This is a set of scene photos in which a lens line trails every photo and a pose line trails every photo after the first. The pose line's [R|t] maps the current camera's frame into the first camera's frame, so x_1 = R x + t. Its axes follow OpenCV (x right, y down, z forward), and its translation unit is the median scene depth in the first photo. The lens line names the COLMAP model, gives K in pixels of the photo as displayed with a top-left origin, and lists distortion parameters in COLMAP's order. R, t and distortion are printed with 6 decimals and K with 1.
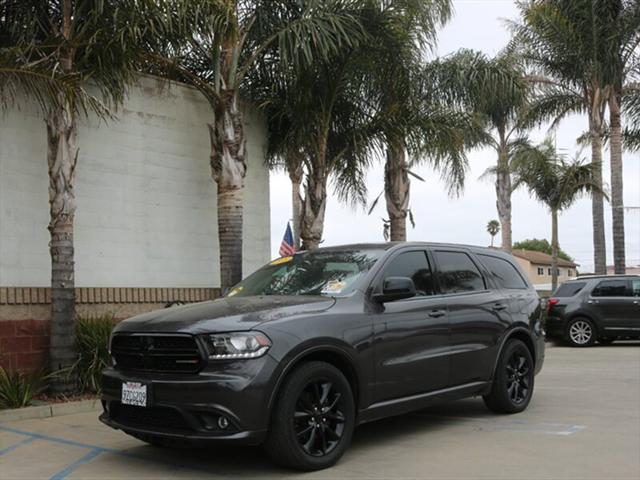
lens RADIAL K [[718.4, 0, 316.9], [0, 718.4, 292.8], [0, 0, 1]] dist [-0.145333, 0.071692]
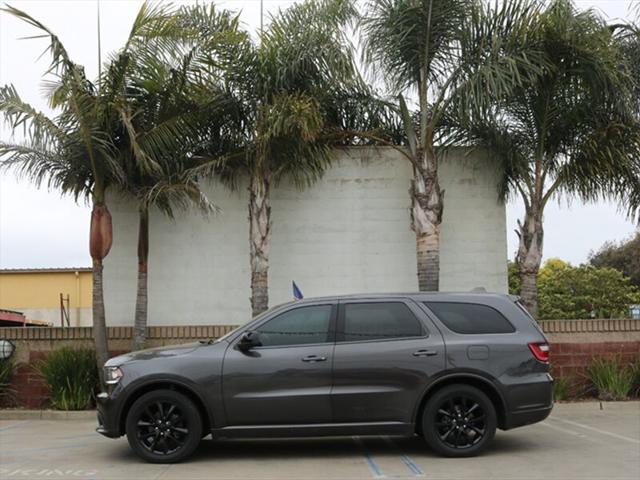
lens RADIAL K [[718.4, 0, 316.9], [0, 718.4, 292.8], [0, 0, 1]] dist [-0.145333, 0.071692]
pose [[0.677257, -0.025704, -0.735297, 0.531326], [0.011004, 0.999632, -0.024809, -0.025867], [0.735664, 0.008710, 0.677291, 0.097891]]
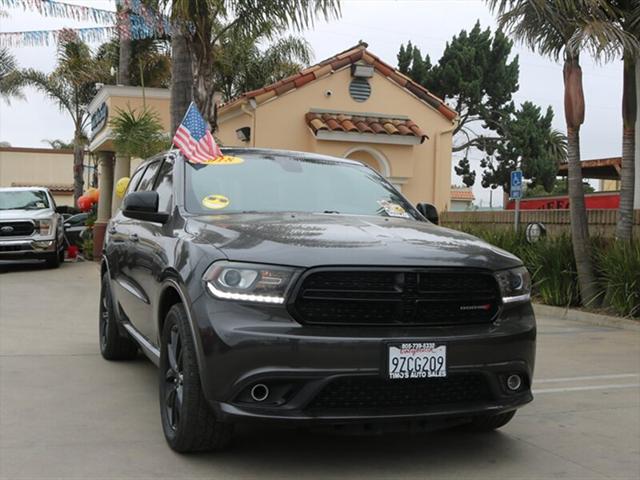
lens RADIAL K [[848.8, 0, 319.2], [0, 848.8, 265.5], [0, 0, 1]] dist [-0.184897, 0.285553]
pose [[-0.489687, 0.060564, -0.869792, 0.580474], [0.012089, 0.997960, 0.062682, -0.005849], [0.871814, 0.020179, -0.489420, 0.743694]]
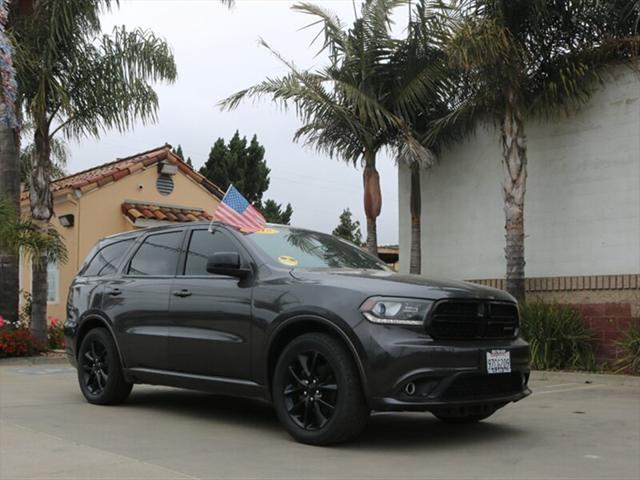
lens RADIAL K [[762.1, 0, 302.9], [0, 762.1, 307.9], [0, 0, 1]] dist [-0.174345, 0.138545]
pose [[-0.119500, 0.018419, -0.992663, 0.721819], [0.022770, 0.999616, 0.015807, 0.011028], [0.992573, -0.020714, -0.119873, 0.562450]]
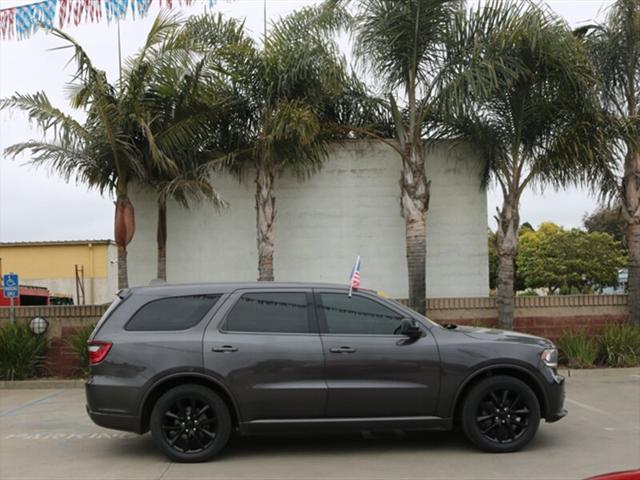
lens RADIAL K [[711.5, 0, 312.1], [0, 711.5, 285.0], [0, 0, 1]] dist [-0.139949, 0.053256]
pose [[0.671633, 0.004139, -0.740873, 0.617413], [0.017621, 0.999612, 0.021558, -0.057301], [0.740675, -0.027534, 0.671300, 0.020486]]
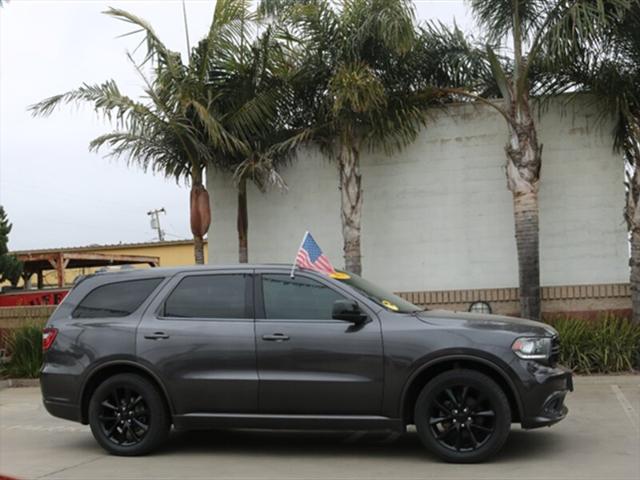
lens RADIAL K [[809.3, 0, 319.9], [0, 809.3, 276.6], [0, 0, 1]] dist [-0.139665, 0.022646]
pose [[0.408751, -0.016424, -0.912498, 0.750341], [0.043757, 0.999041, 0.001620, -0.035299], [0.911596, -0.040590, 0.409078, 0.213816]]
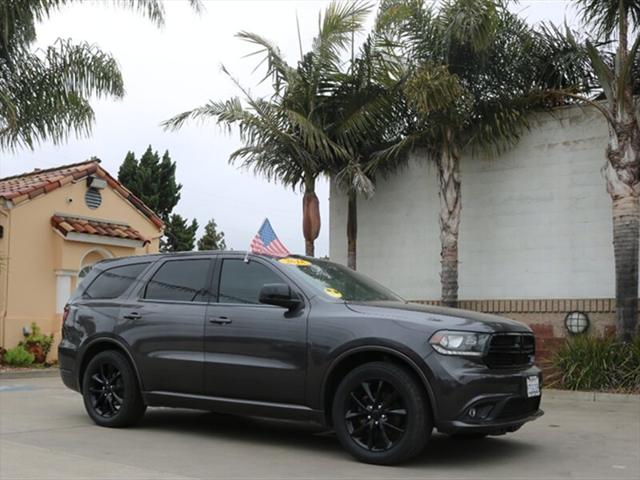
lens RADIAL K [[738.3, 0, 322.2], [0, 738.3, 304.0], [0, 0, 1]] dist [-0.146121, 0.070270]
pose [[0.099520, 0.002660, -0.995032, 0.743665], [0.008359, 0.999959, 0.003509, -0.005680], [0.995000, -0.008666, 0.099493, 0.438160]]
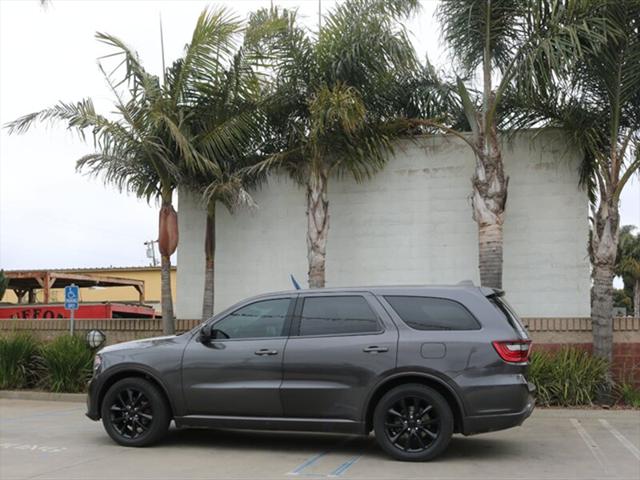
lens RADIAL K [[718.4, 0, 316.9], [0, 718.4, 292.8], [0, 0, 1]] dist [-0.145333, 0.071692]
pose [[0.429165, -0.020247, -0.902999, 0.650495], [0.005893, 0.999790, -0.019617, -0.023516], [0.903207, 0.003098, 0.429194, 0.284924]]
